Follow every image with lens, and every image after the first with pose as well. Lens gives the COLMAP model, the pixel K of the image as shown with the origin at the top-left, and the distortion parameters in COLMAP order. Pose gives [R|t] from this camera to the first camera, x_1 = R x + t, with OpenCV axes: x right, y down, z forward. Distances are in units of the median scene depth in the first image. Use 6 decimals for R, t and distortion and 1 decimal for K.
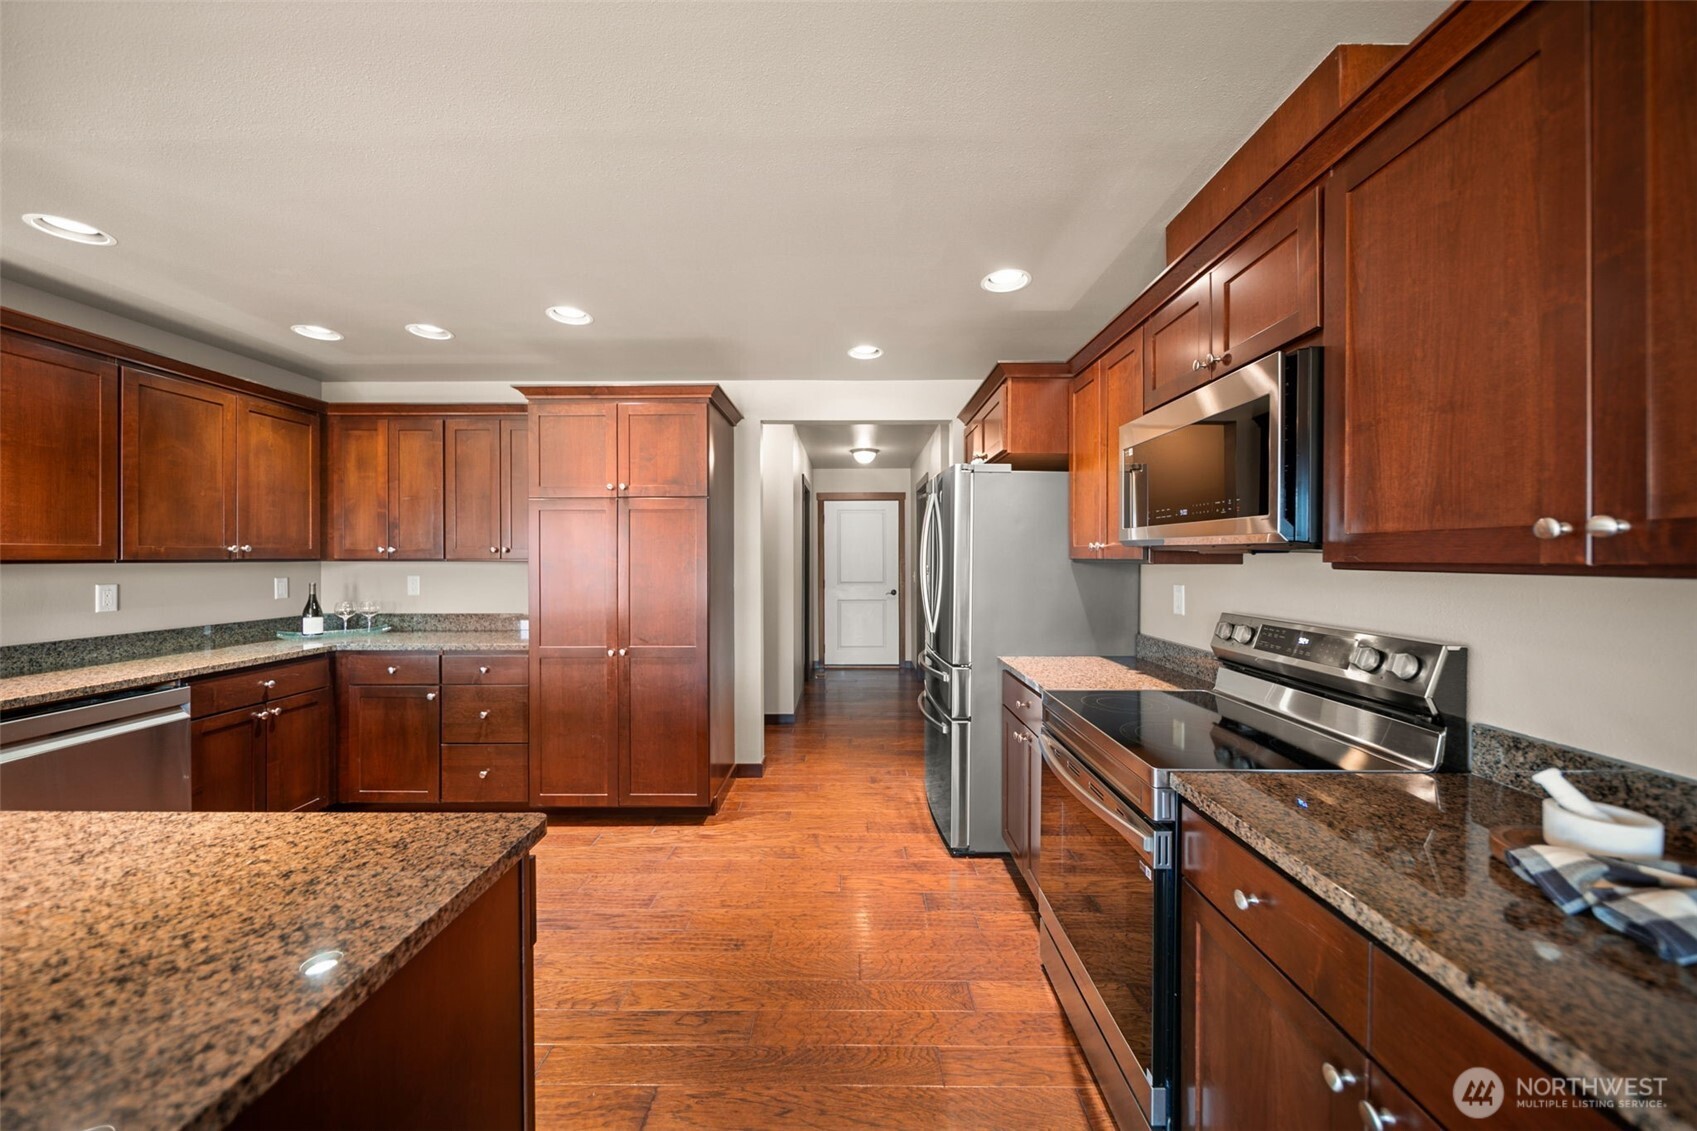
lens RADIAL K [[598.6, 0, 848.3], [0, 598.6, 554.3], [0, 0, 1]] dist [-0.001288, -0.000165]
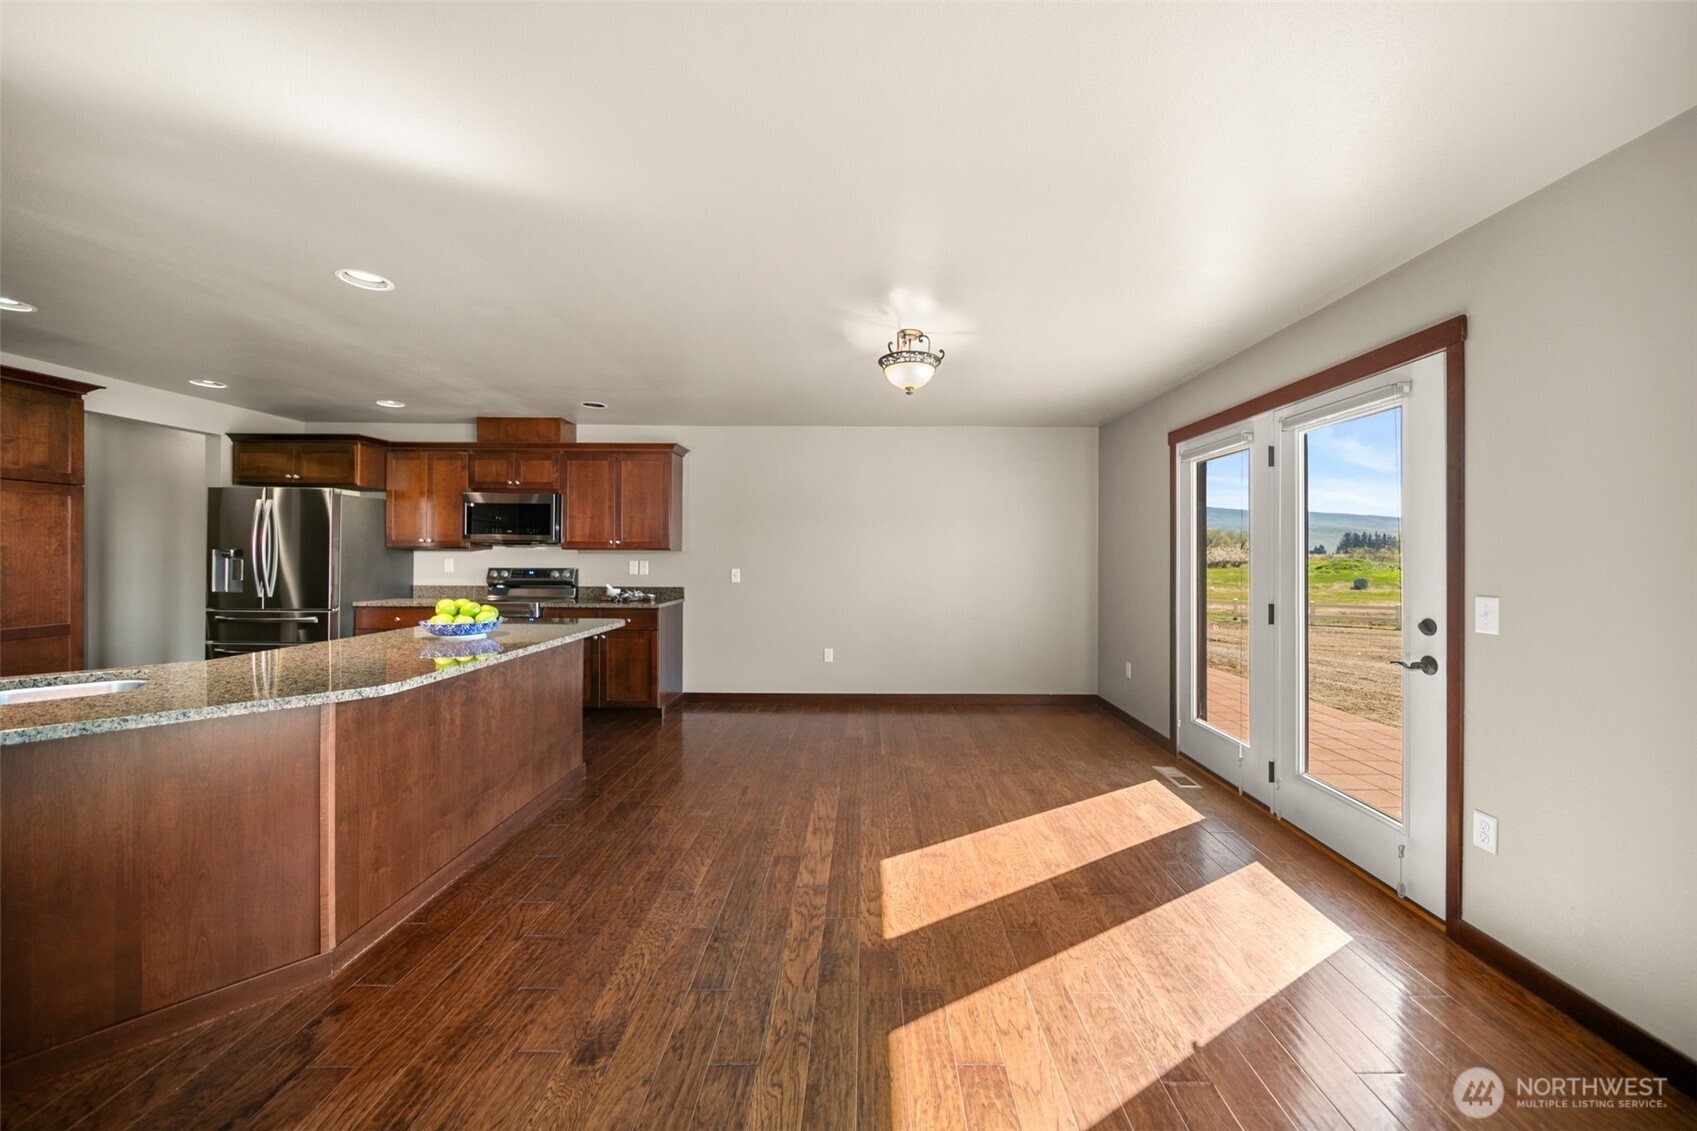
lens RADIAL K [[614.6, 0, 876.0], [0, 614.6, 554.7], [0, 0, 1]] dist [0.001003, 0.000141]
pose [[-0.012772, 0.001298, 0.999918, -2.571895], [-0.008405, 0.999964, -0.001405, 0.035819], [-0.999883, -0.008422, -0.012760, -0.811522]]
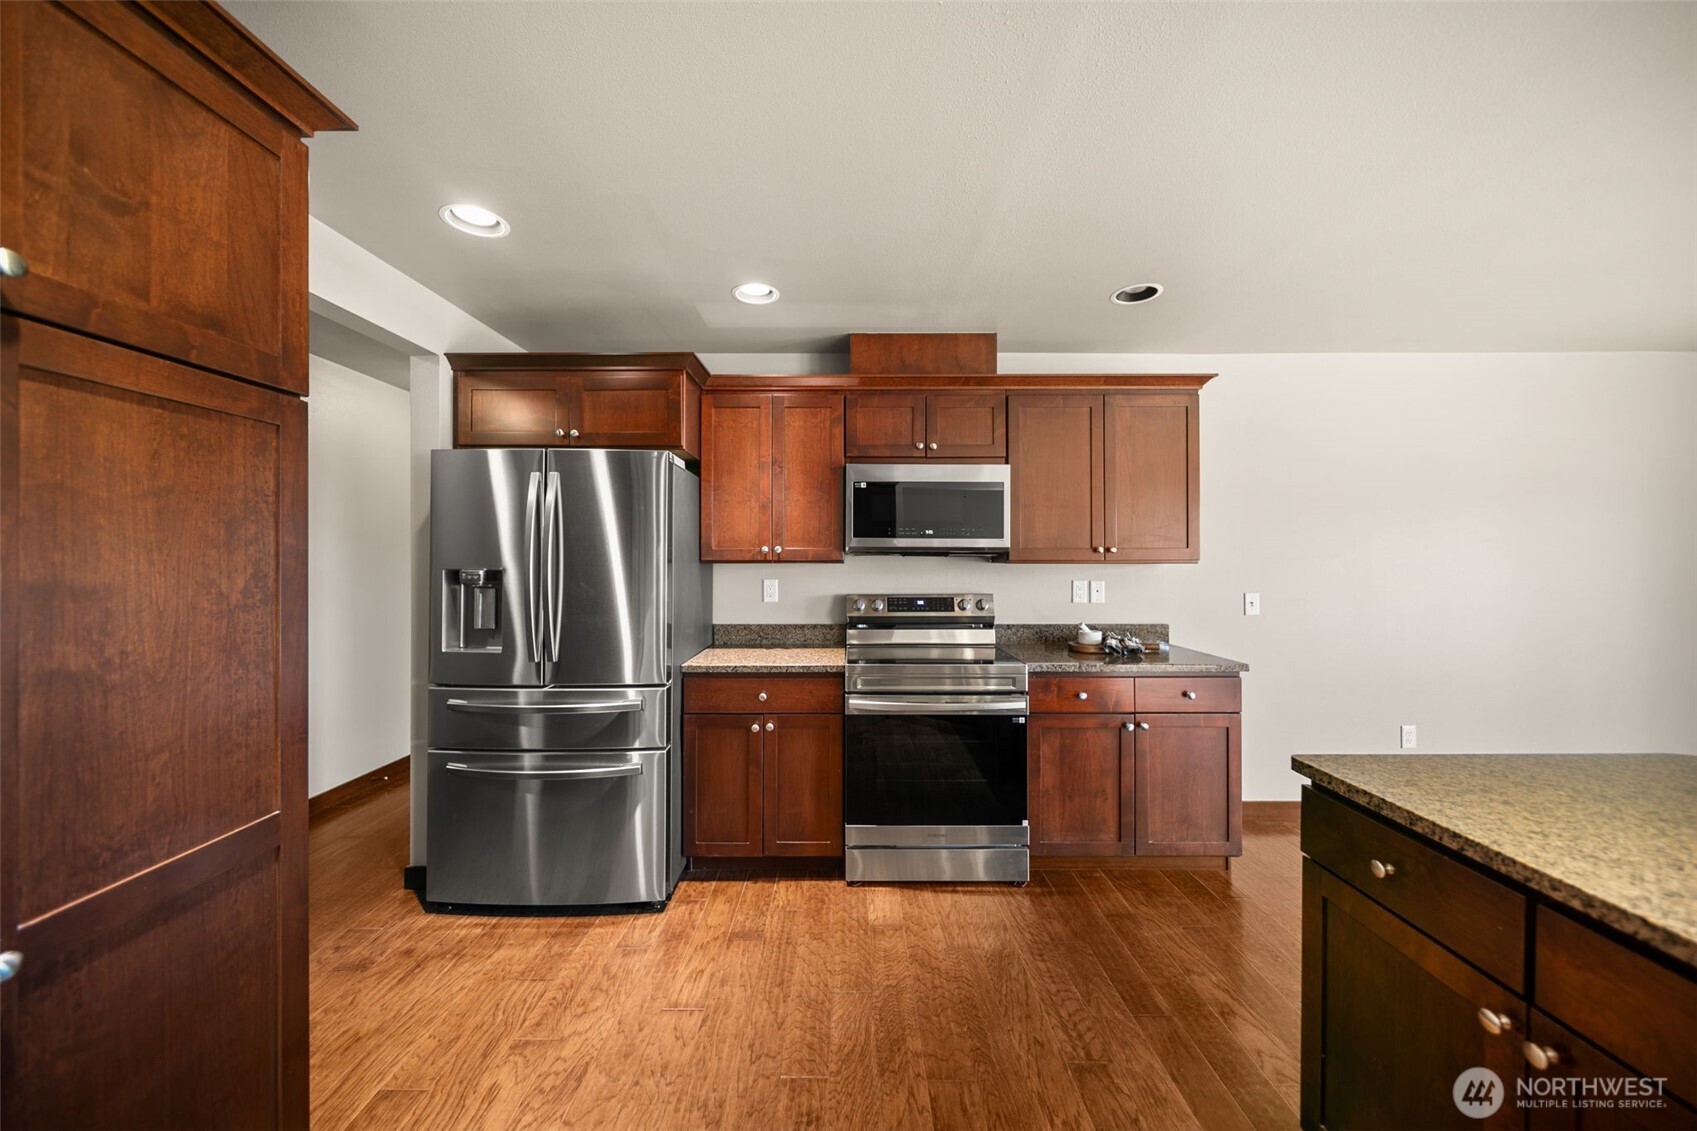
lens RADIAL K [[598.6, 0, 848.3], [0, 598.6, 554.3], [0, 0, 1]] dist [-0.001288, -0.000165]
pose [[-0.006533, 0.005493, 0.999964, -1.135099], [-0.002874, 0.999981, -0.005512, 0.003533], [-0.999975, -0.002910, -0.006517, 1.241427]]
